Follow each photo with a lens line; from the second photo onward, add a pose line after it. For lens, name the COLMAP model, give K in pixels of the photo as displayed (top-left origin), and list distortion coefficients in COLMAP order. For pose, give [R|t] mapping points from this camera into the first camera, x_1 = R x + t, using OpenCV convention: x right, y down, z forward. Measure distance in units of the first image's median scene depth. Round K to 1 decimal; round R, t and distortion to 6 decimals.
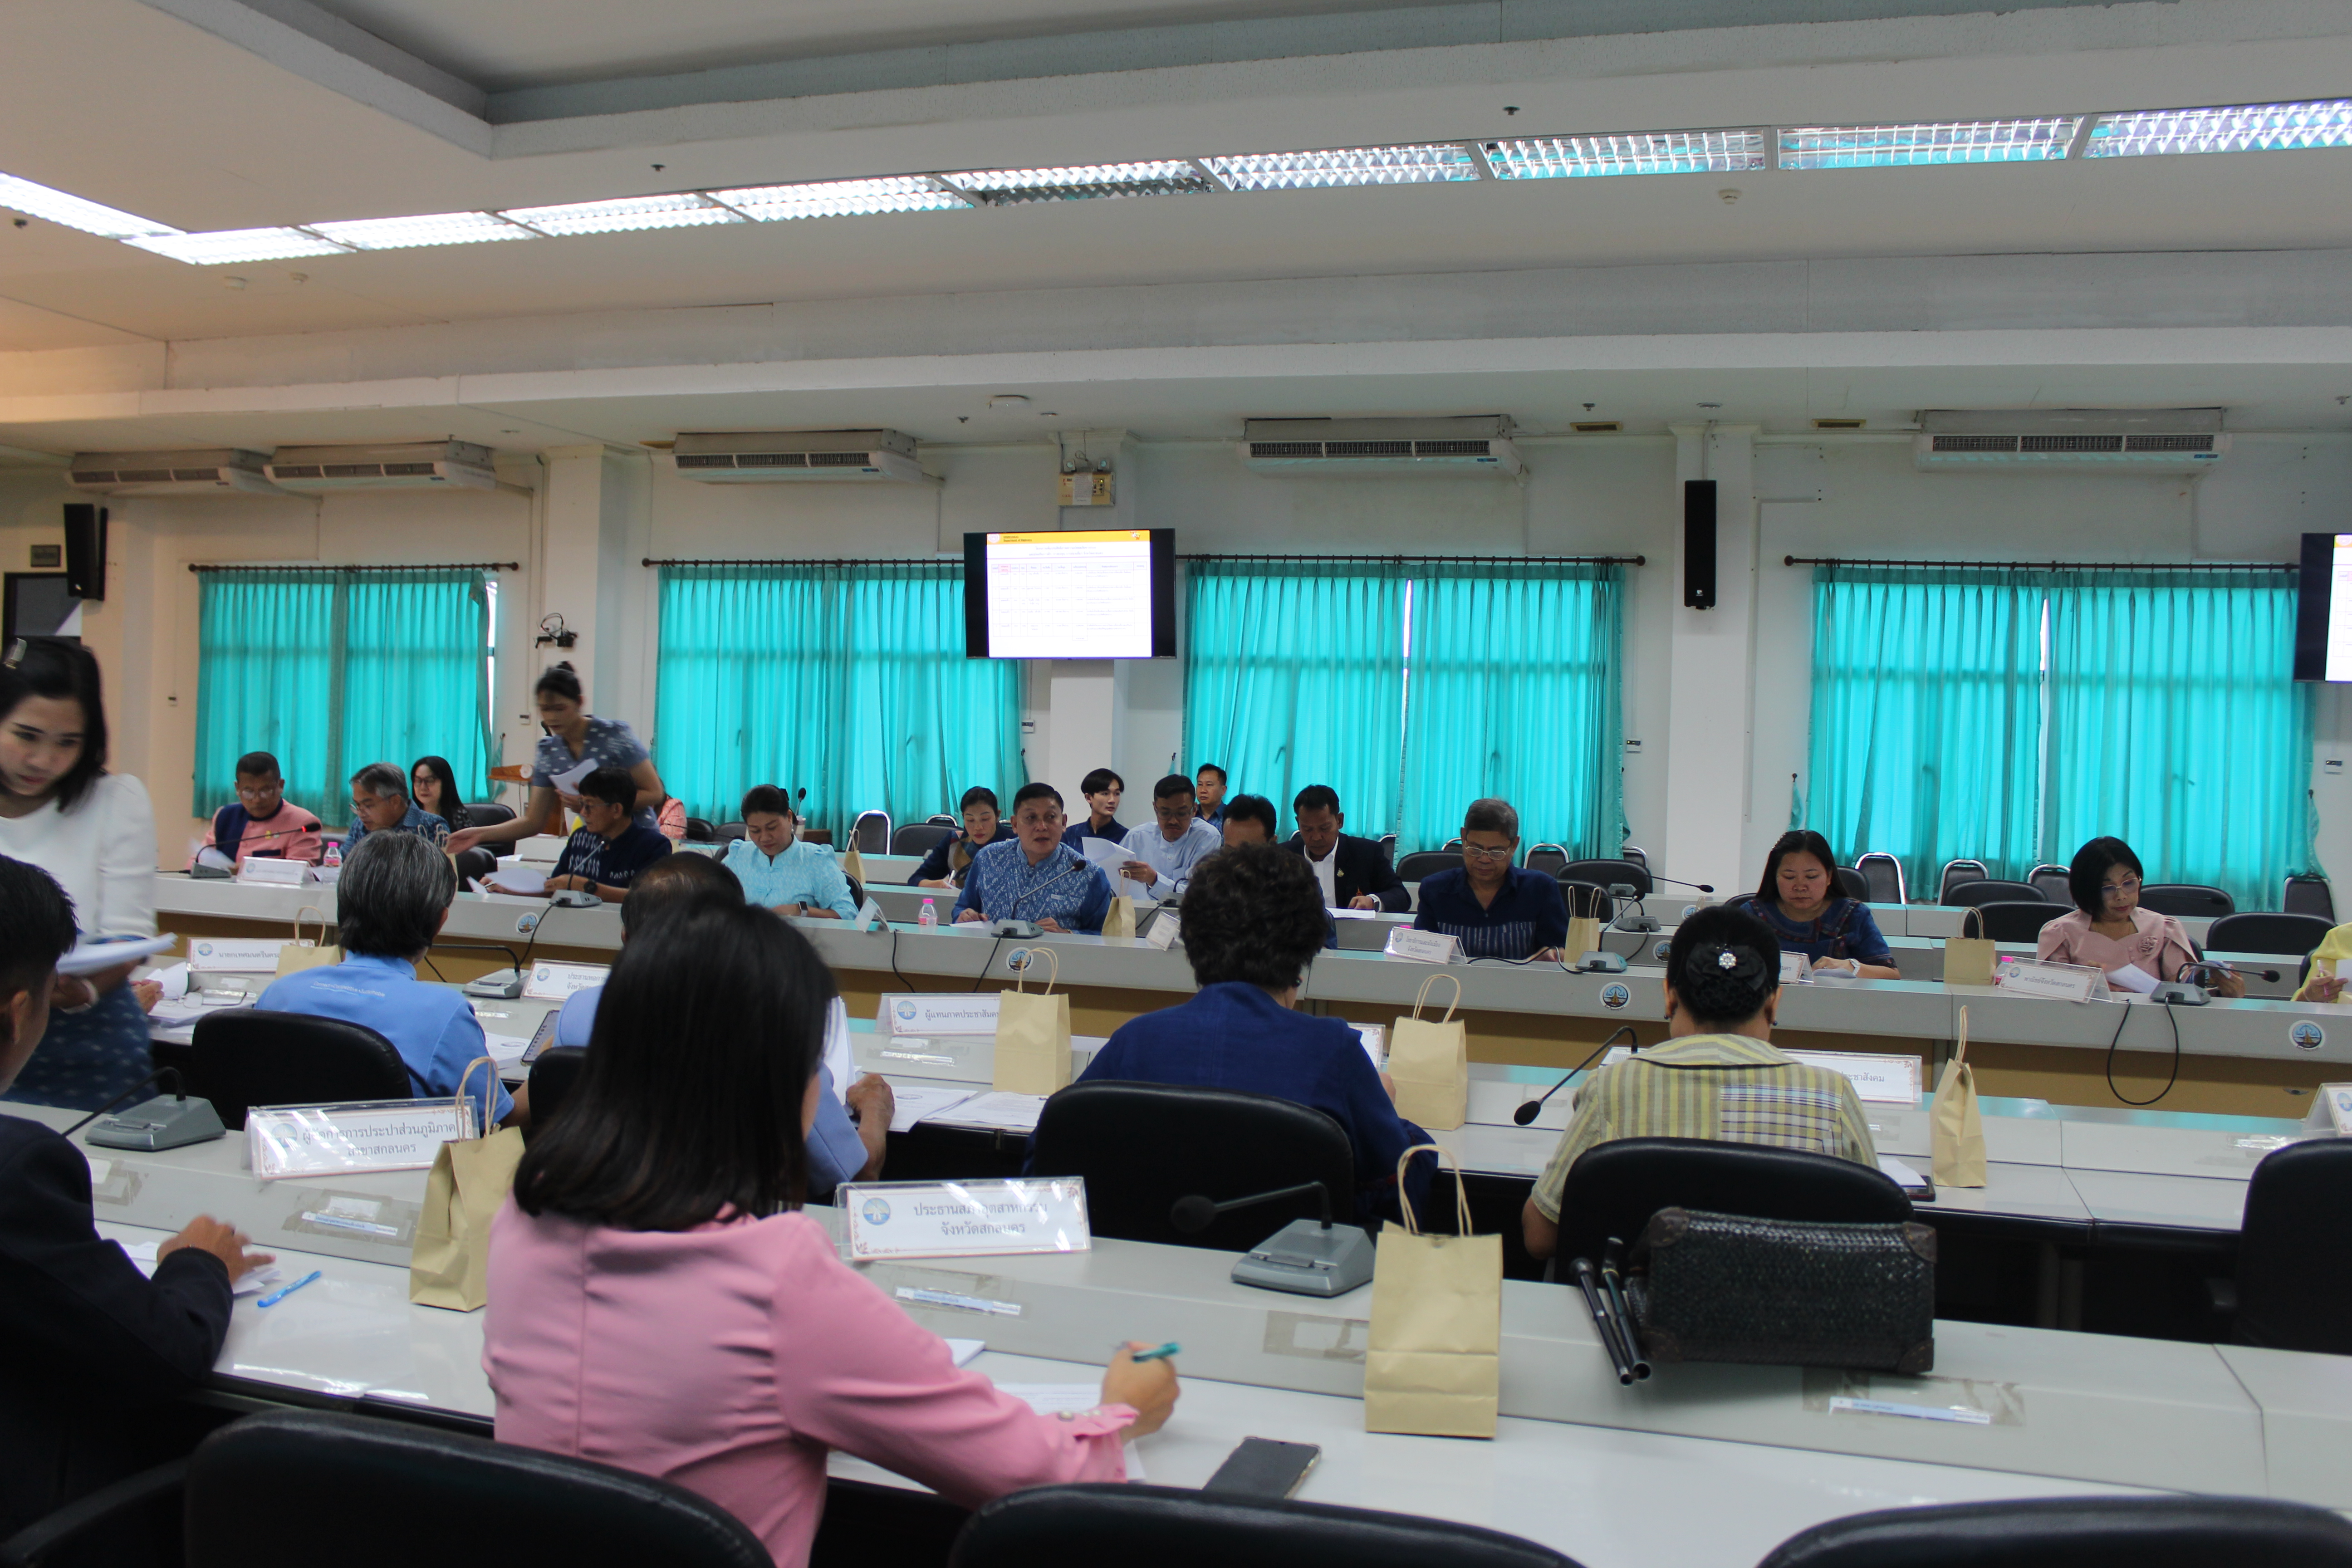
lens RADIAL K [[2223.1, 0, 1197.1], [0, 2223.1, 793.5], [0, 0, 1]] dist [-0.152086, 0.154467]
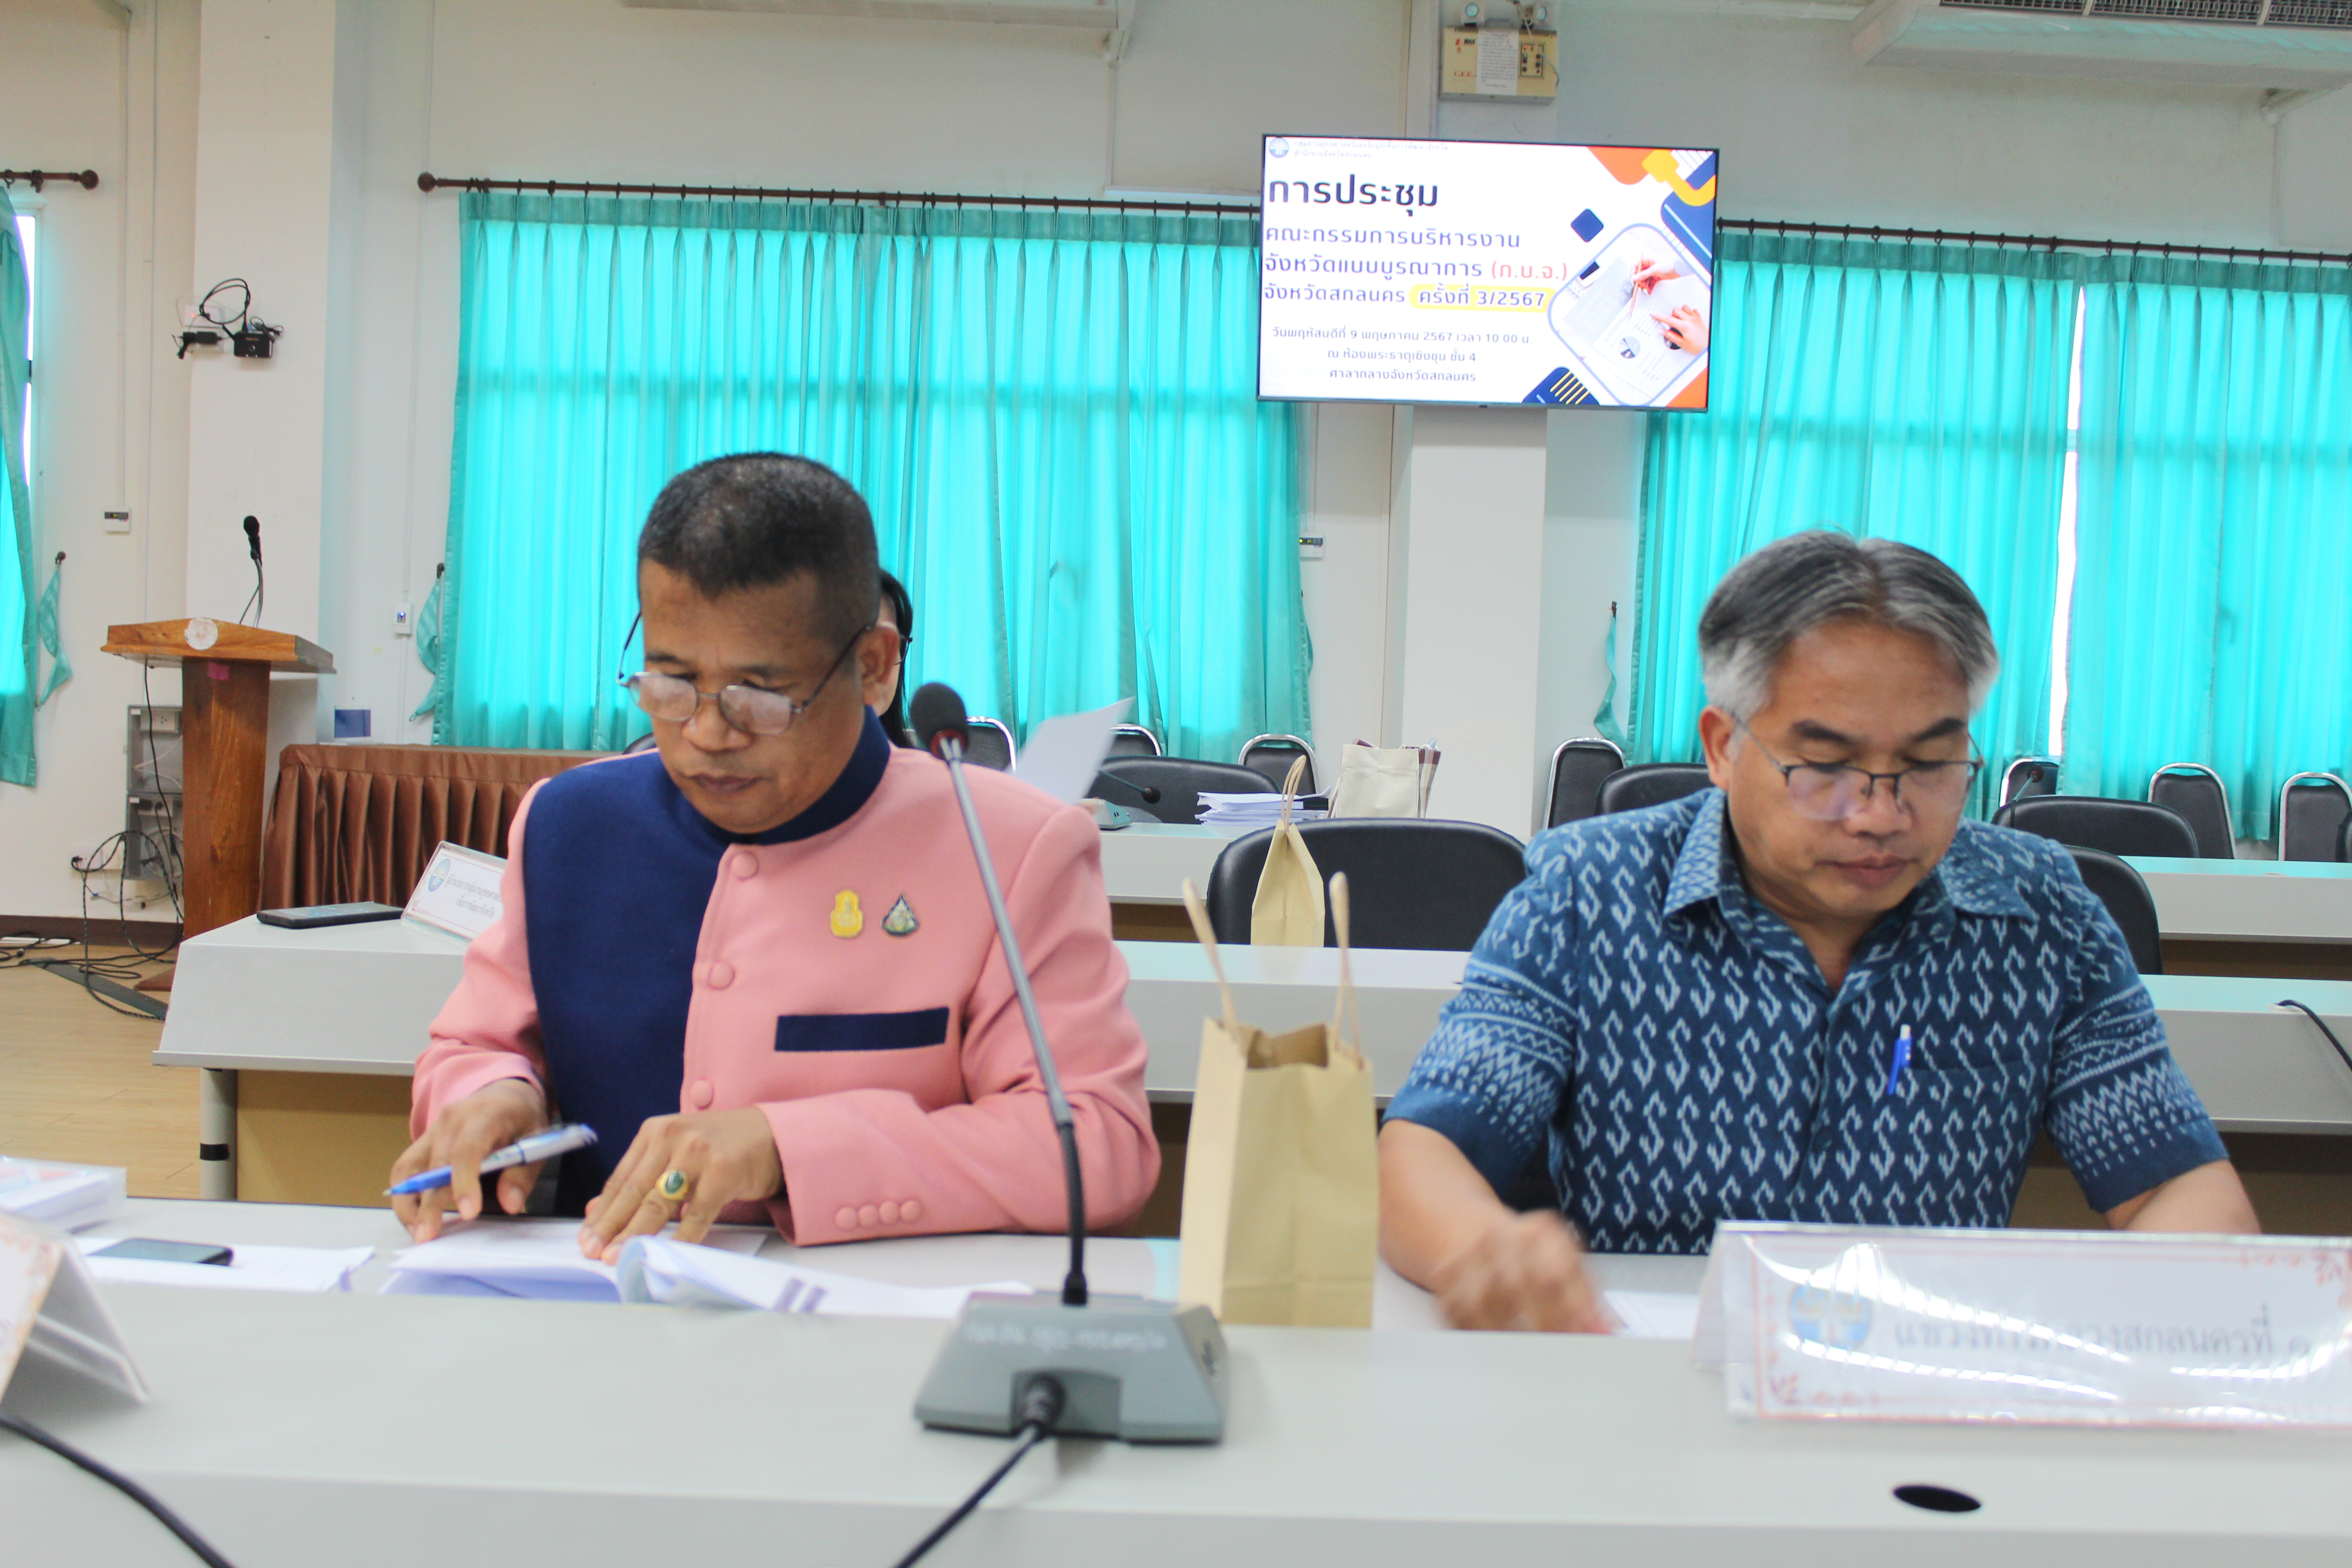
lens RADIAL K [[2485.2, 0, 1173.0], [0, 2485.2, 788.8], [0, 0, 1]] dist [-0.077075, 0.000000]
pose [[0.944385, -0.014733, 0.328512, -0.283296], [-0.000426, 0.998940, 0.046026, -0.001900], [-0.328842, -0.043606, 0.943378, 0.474781]]
